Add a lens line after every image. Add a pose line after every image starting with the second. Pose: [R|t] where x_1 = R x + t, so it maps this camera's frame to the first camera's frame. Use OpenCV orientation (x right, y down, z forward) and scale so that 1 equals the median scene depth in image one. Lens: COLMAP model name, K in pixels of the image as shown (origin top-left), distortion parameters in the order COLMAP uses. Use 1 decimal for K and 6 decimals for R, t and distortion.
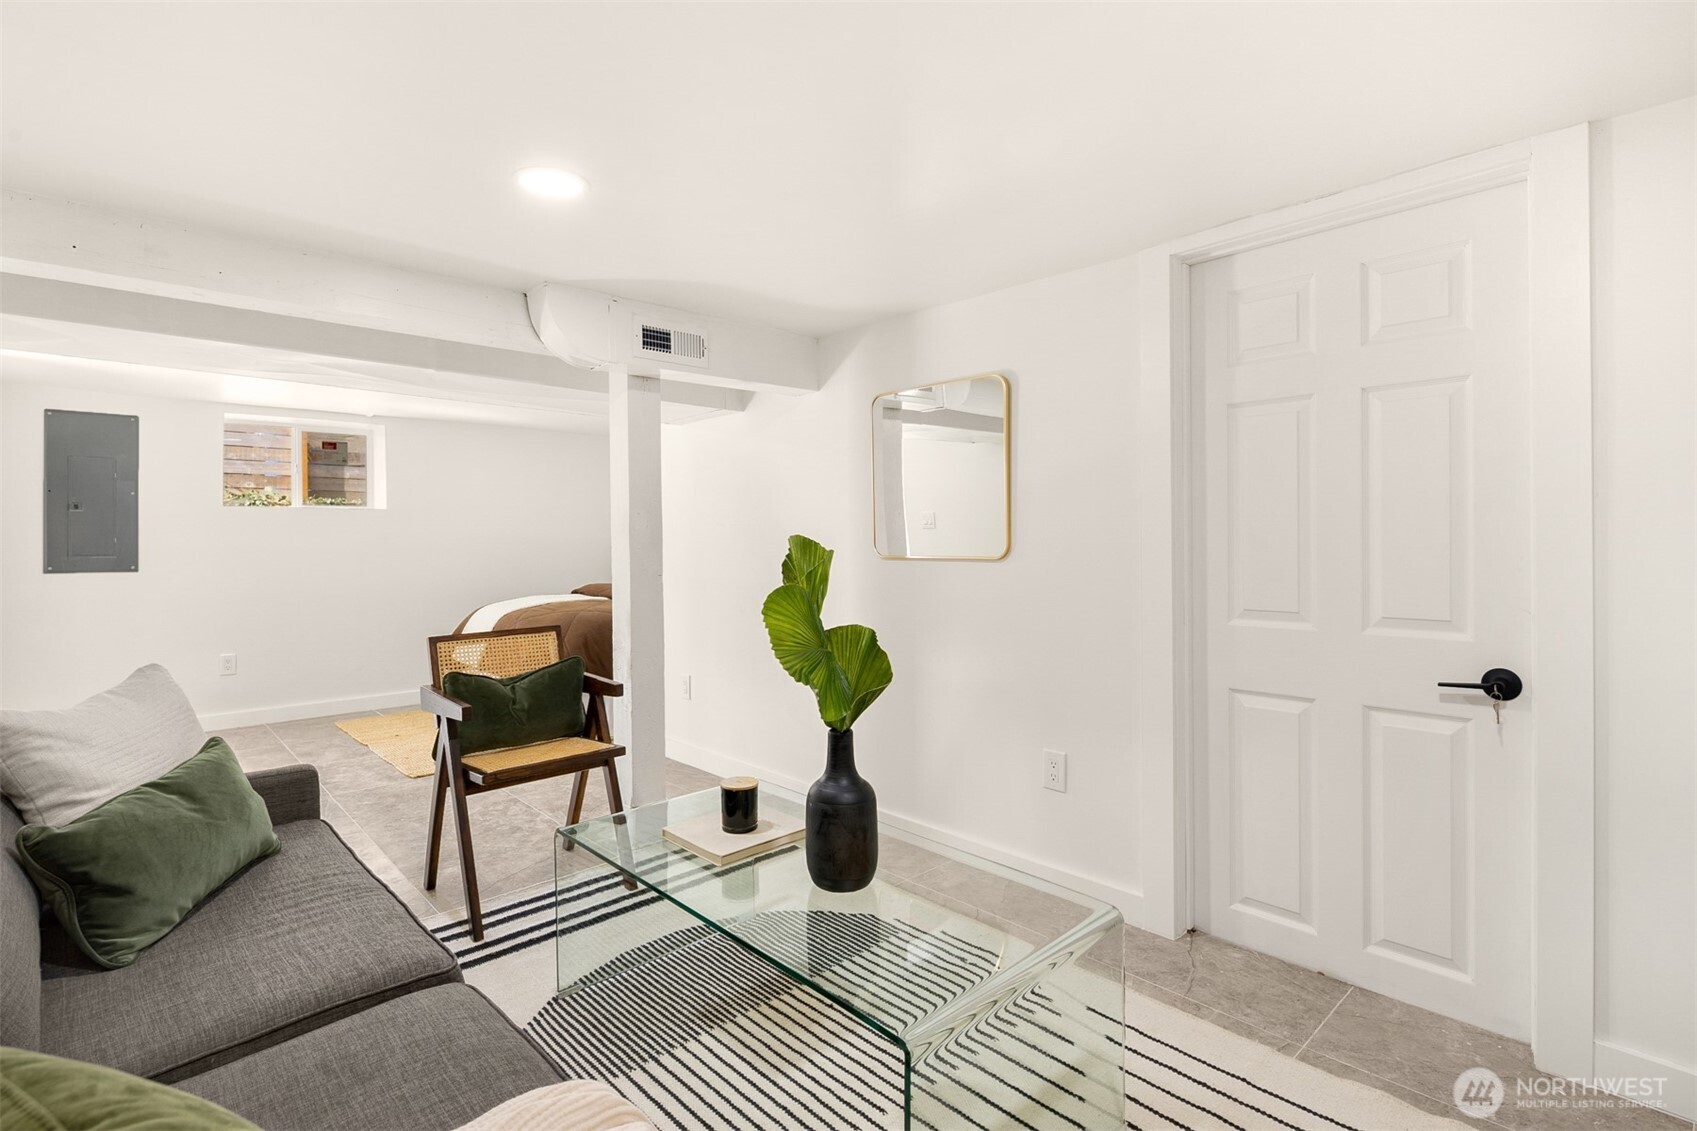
lens RADIAL K [[822.6, 0, 832.0], [0, 822.6, 549.4], [0, 0, 1]] dist [0.007408, -0.006783]
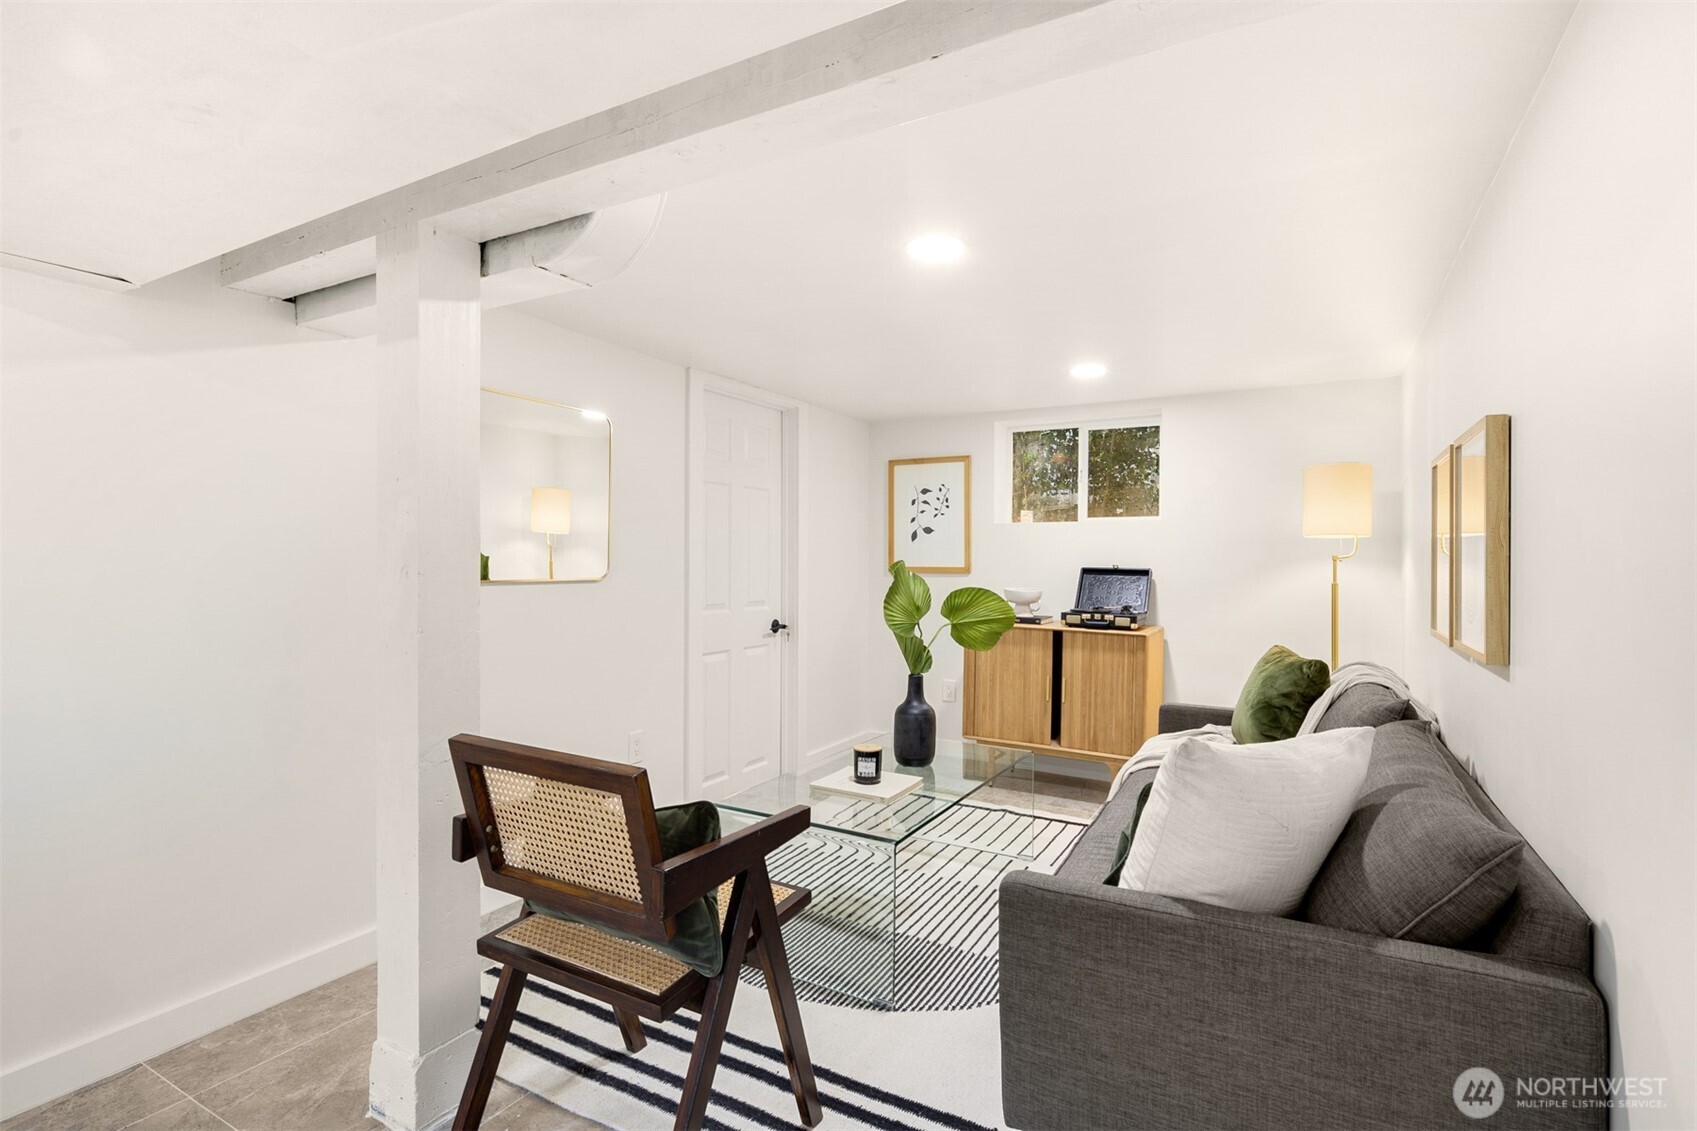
lens RADIAL K [[822.6, 0, 849.5], [0, 822.6, 563.4], [0, 0, 1]] dist [0.007408, -0.006783]
pose [[-0.321602, -0.000880, 0.946874, -0.973901], [0.003520, 0.999992, 0.002125, -0.012035], [-0.946868, 0.004017, -0.321597, 1.042419]]
